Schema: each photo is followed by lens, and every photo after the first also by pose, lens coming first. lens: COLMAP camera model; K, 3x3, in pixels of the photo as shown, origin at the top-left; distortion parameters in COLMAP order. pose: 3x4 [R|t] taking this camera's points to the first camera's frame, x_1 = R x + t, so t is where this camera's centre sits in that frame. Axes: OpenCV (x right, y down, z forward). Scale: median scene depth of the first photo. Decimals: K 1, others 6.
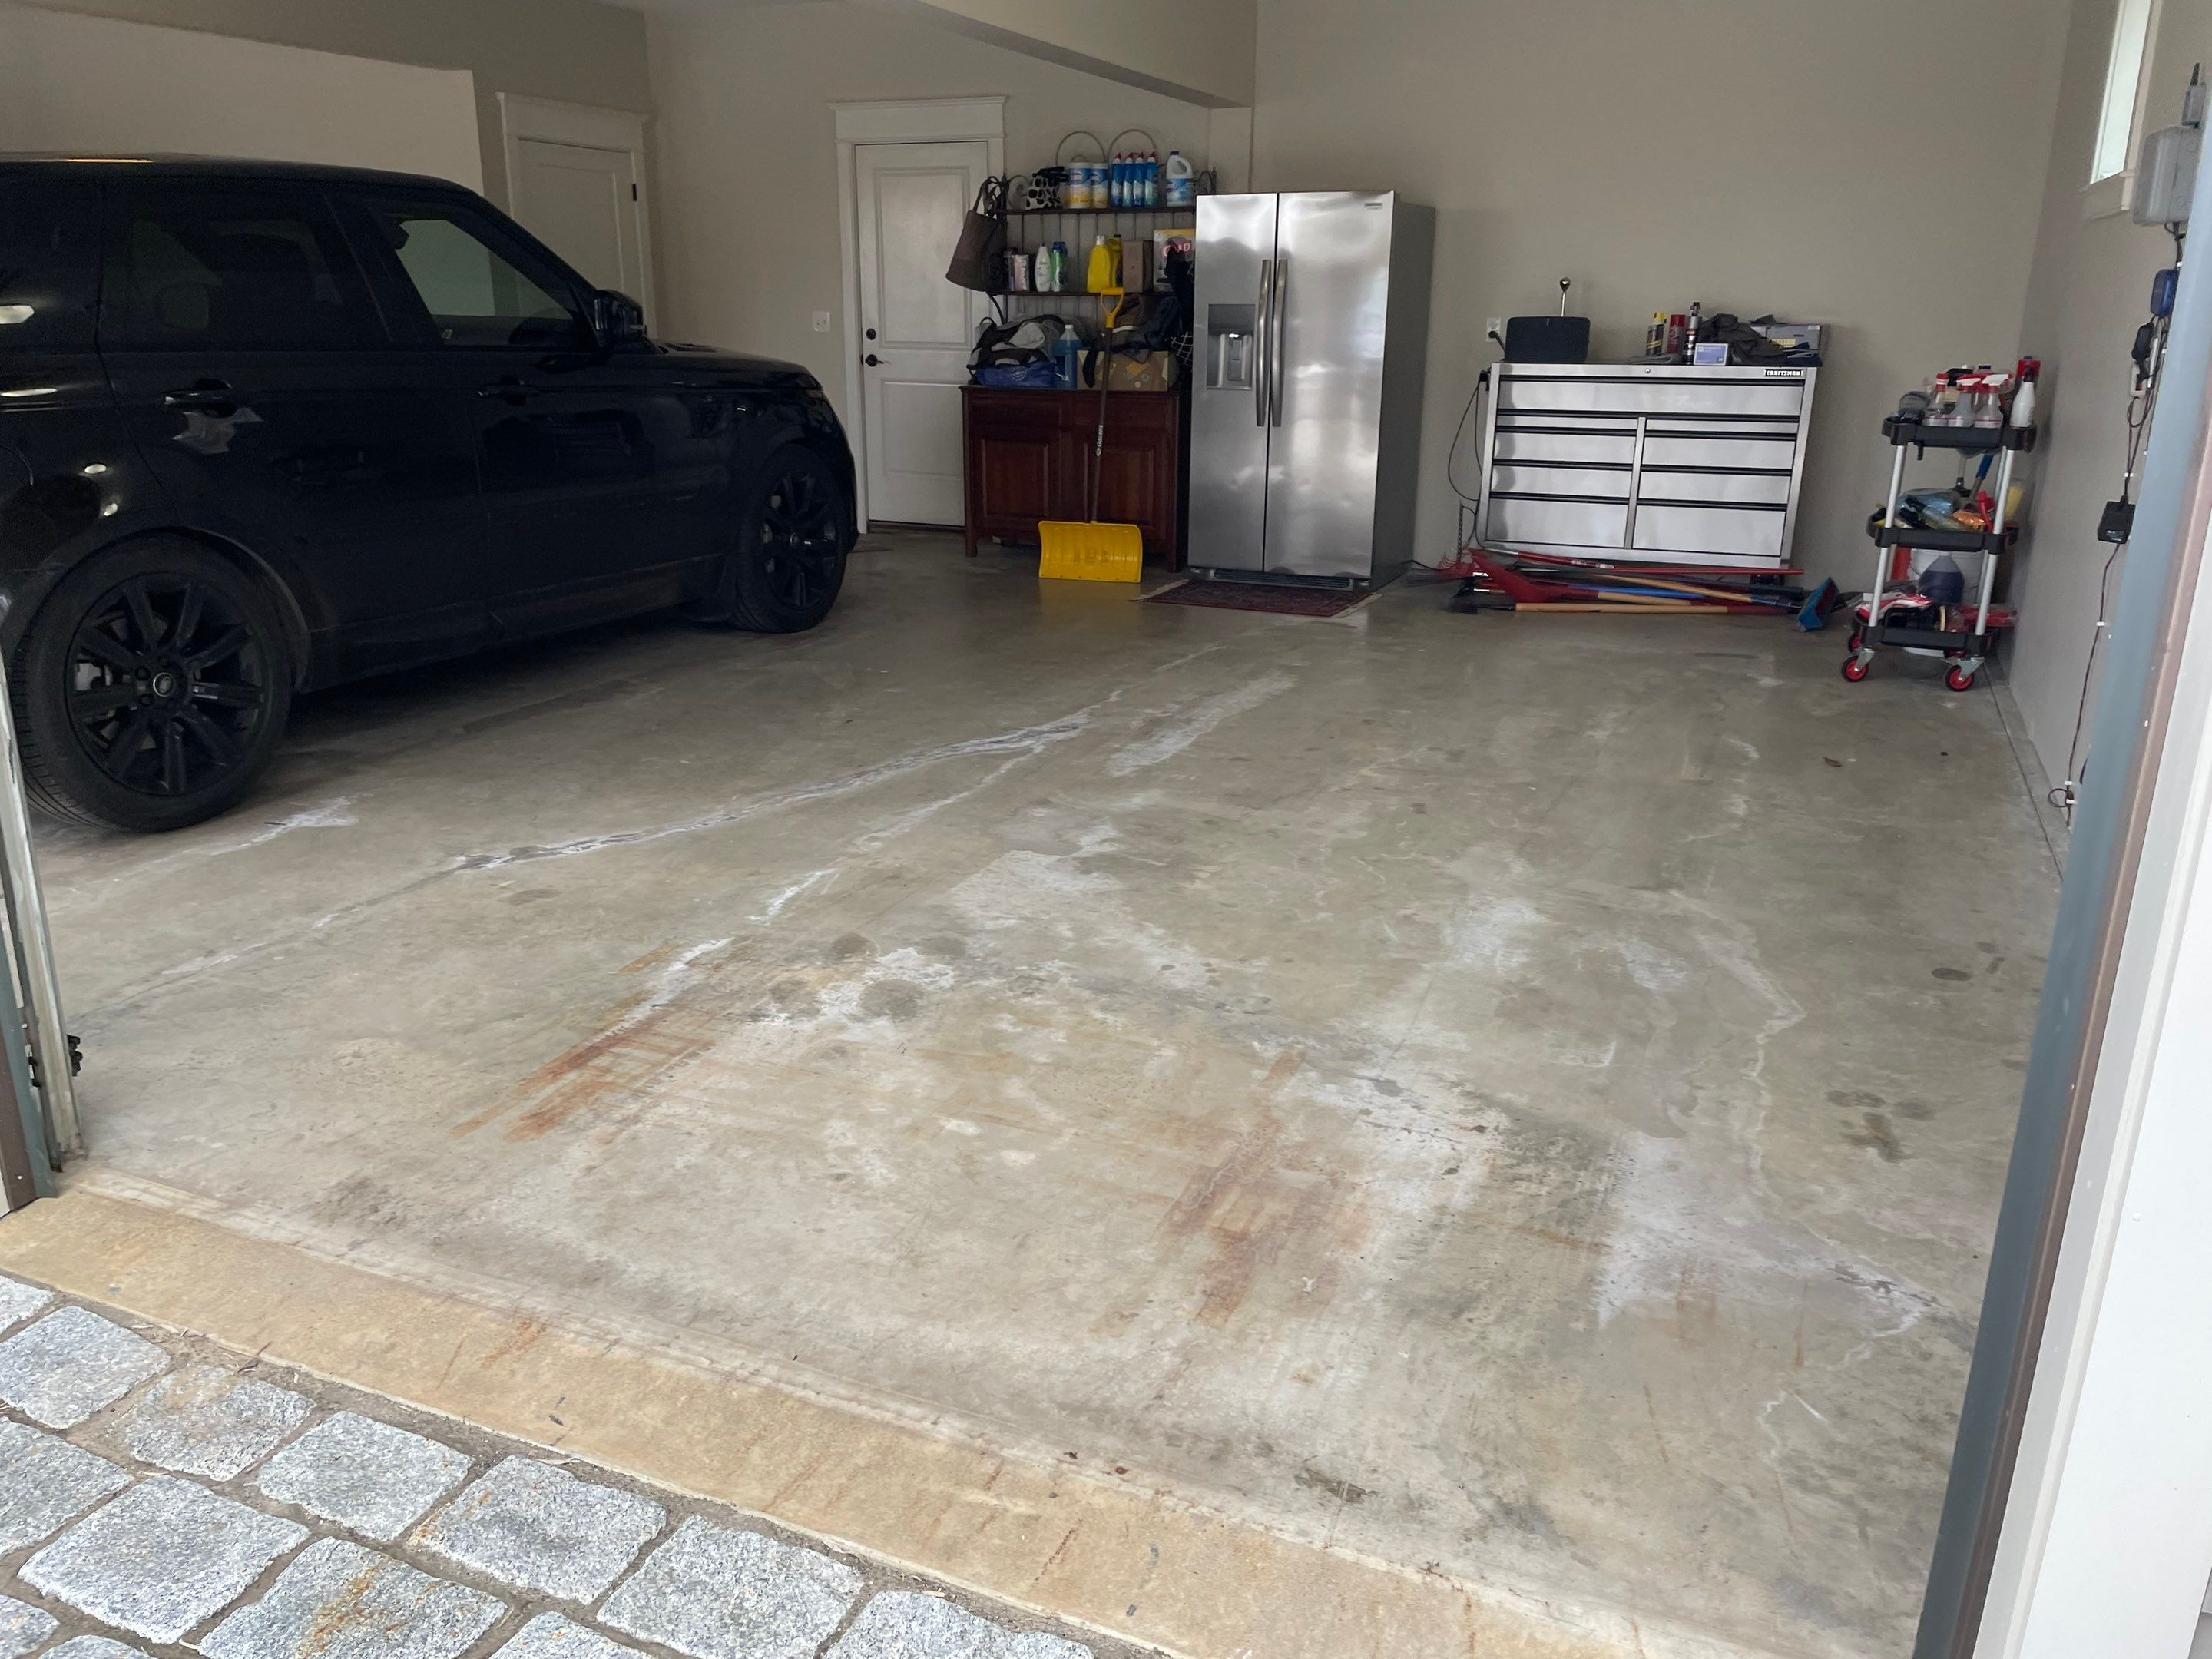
lens RADIAL K [[1685.9, 0, 1088.2], [0, 1685.9, 821.5], [0, 0, 1]] dist [0.096054, -0.125138]
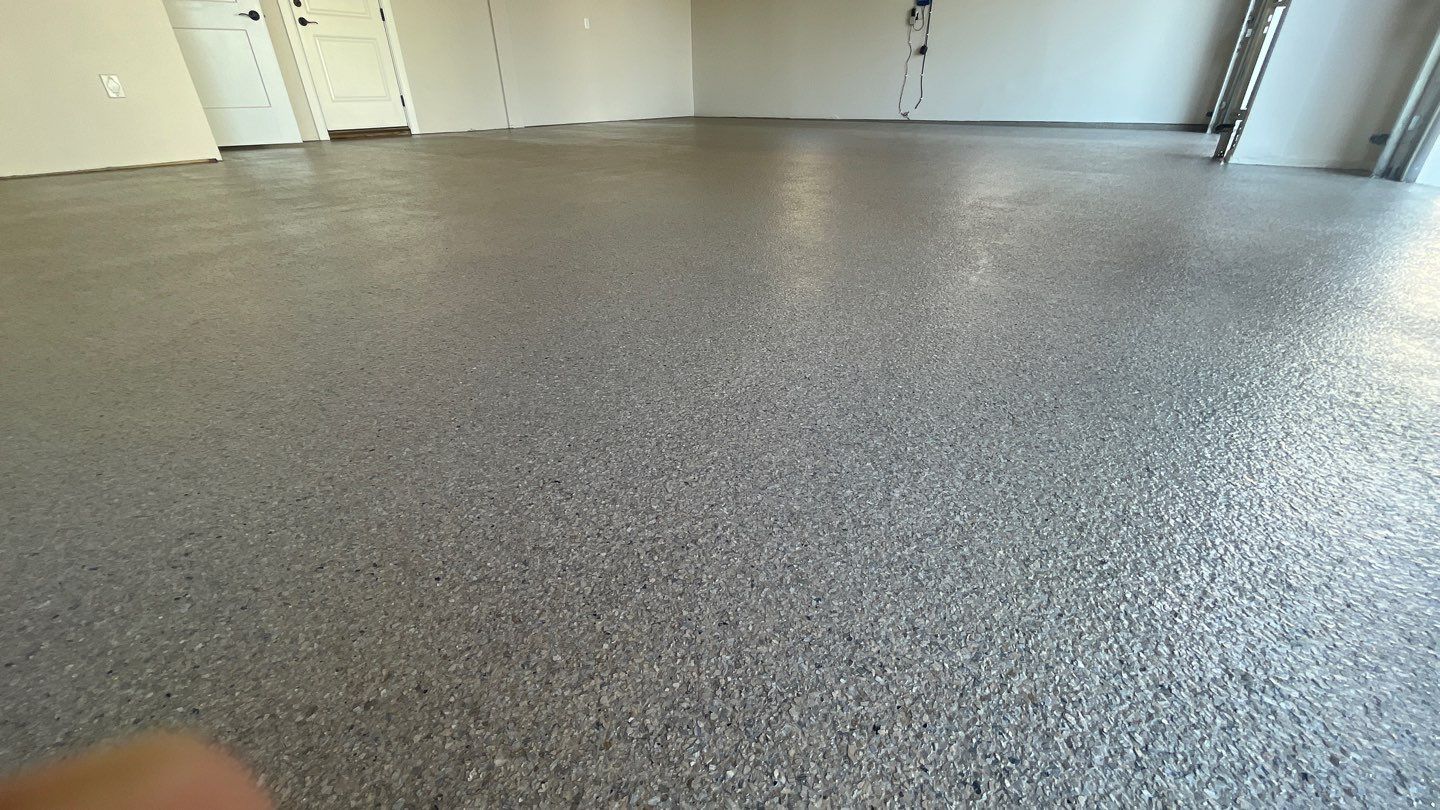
lens RADIAL K [[581.4, 0, 718.0], [0, 581.4, 400.9], [0, 0, 1]] dist [-0.003219, 0.000075]
pose [[0.210043, -0.463482, 0.860852, -1.086567], [0.301132, 0.868358, 0.394048, -0.094127], [-0.930162, 0.176463, 0.321962, 0.836791]]
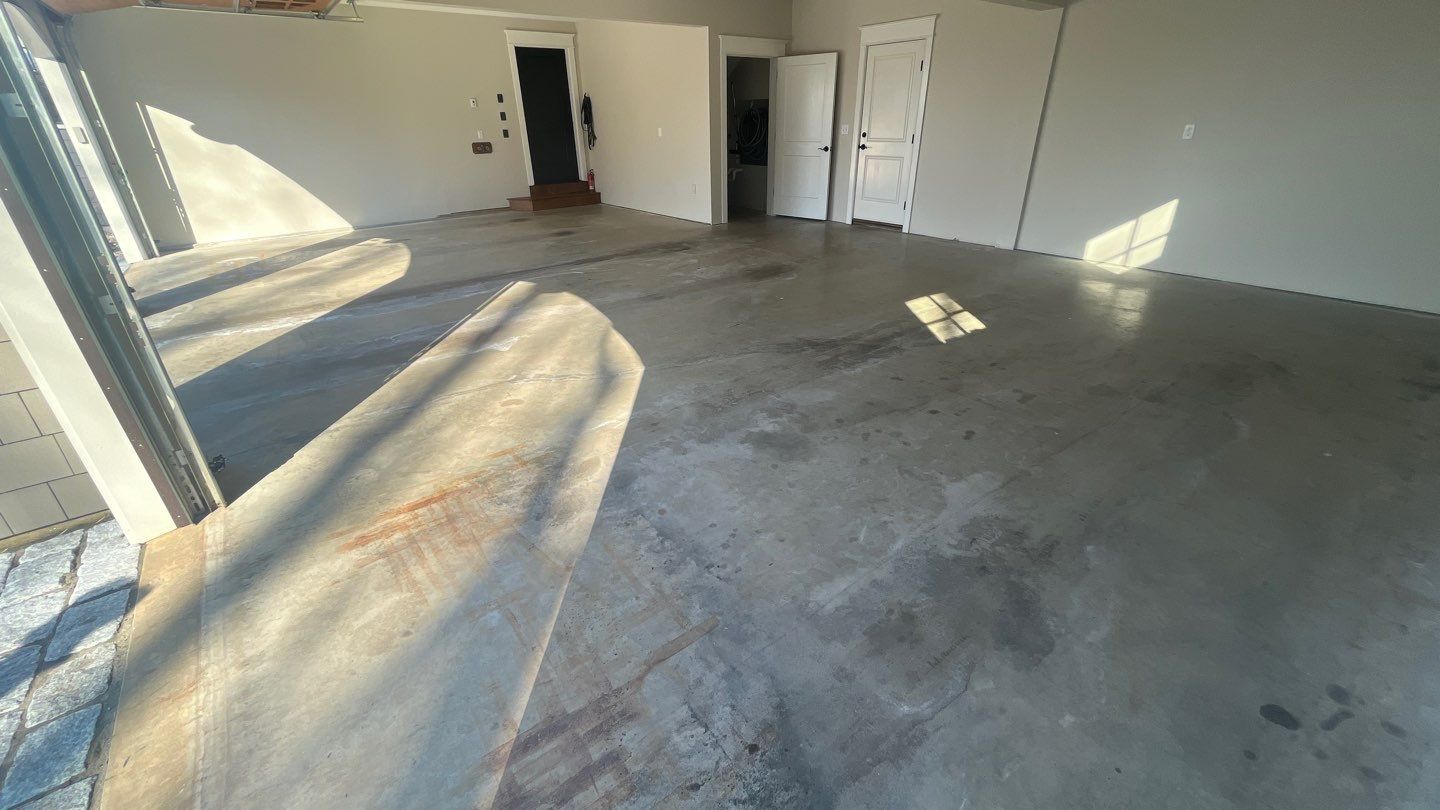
lens RADIAL K [[581.4, 0, 714.5], [0, 581.4, 403.6], [0, 0, 1]] dist [-0.003219, 0.000075]
pose [[0.873994, 0.197017, -0.444206, 0.180174], [-0.123408, 0.974144, 0.189246, -0.093962], [0.470005, -0.110581, 0.875709, 0.295388]]
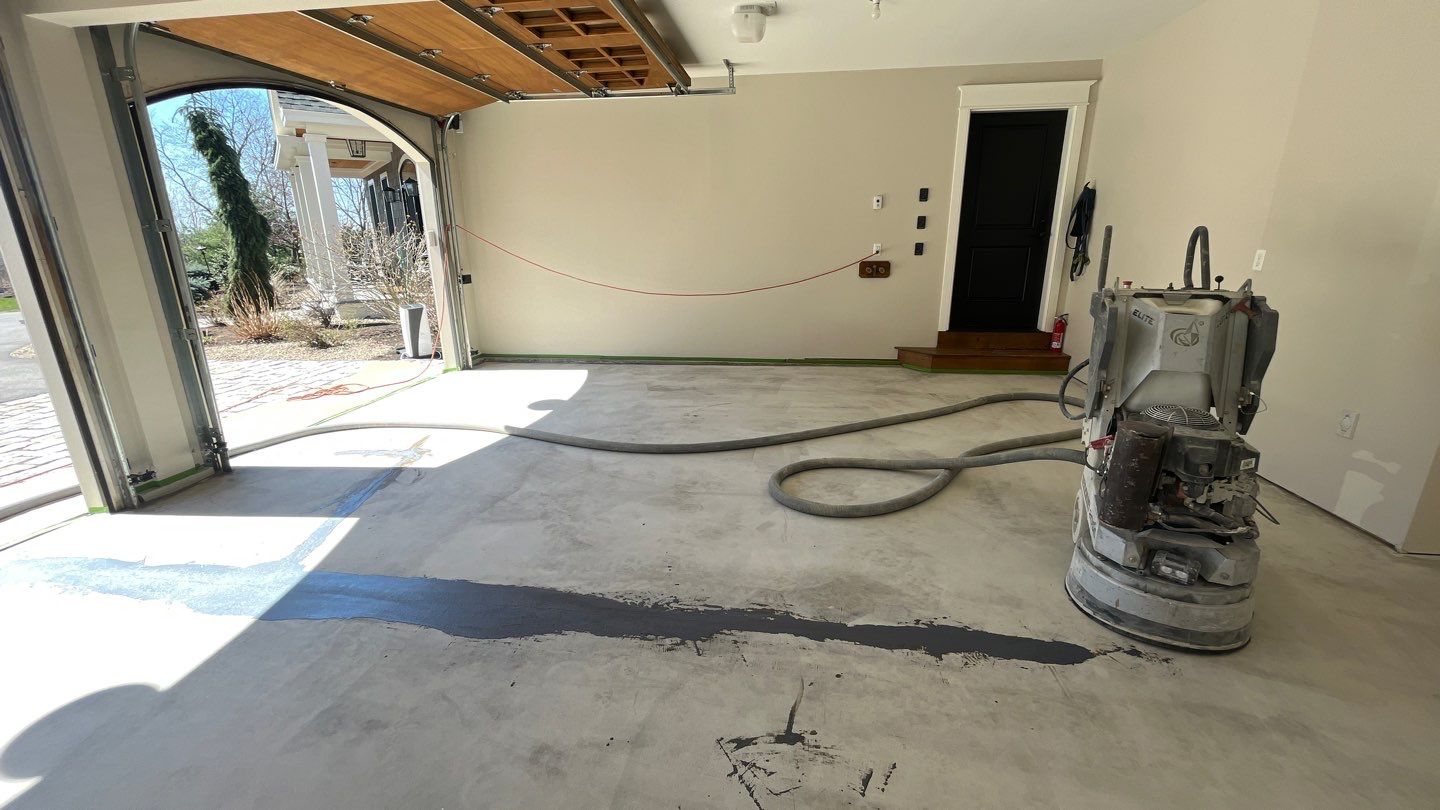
lens RADIAL K [[581.4, 0, 716.3], [0, 581.4, 402.0], [0, 0, 1]] dist [-0.003219, 0.000075]
pose [[0.271939, 0.262516, -0.925816, -0.288291], [-0.275195, 0.943108, 0.186587, -0.286137], [0.922126, 0.204039, 0.328711, 0.910963]]
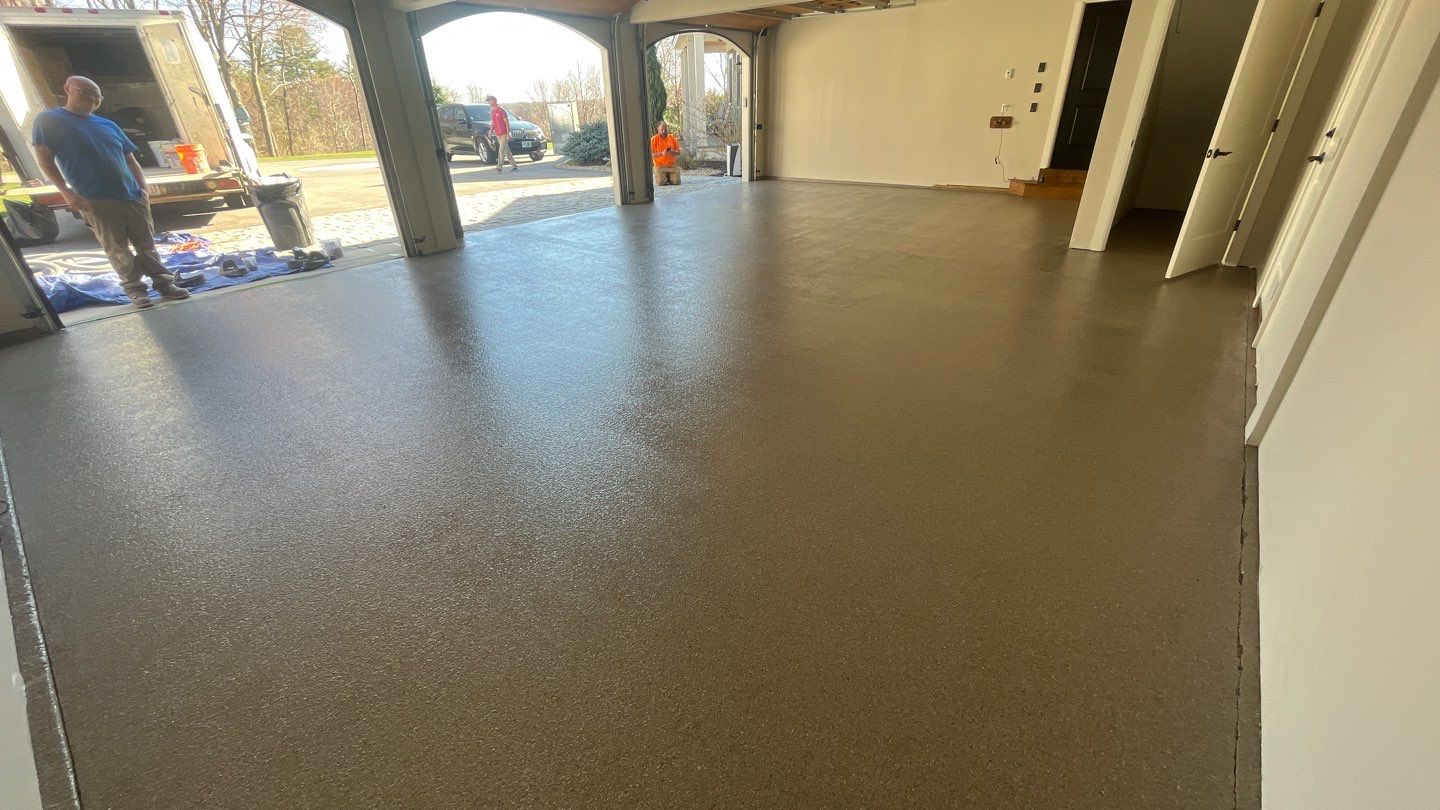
lens RADIAL K [[581.4, 0, 715.8], [0, 581.4, 400.9], [0, 0, 1]] dist [-0.003219, 0.000075]
pose [[-0.269449, 0.445509, -0.853768, 0.565563], [-0.264181, 0.818350, 0.510403, -0.369737], [0.926070, 0.363077, -0.102808, 1.172729]]
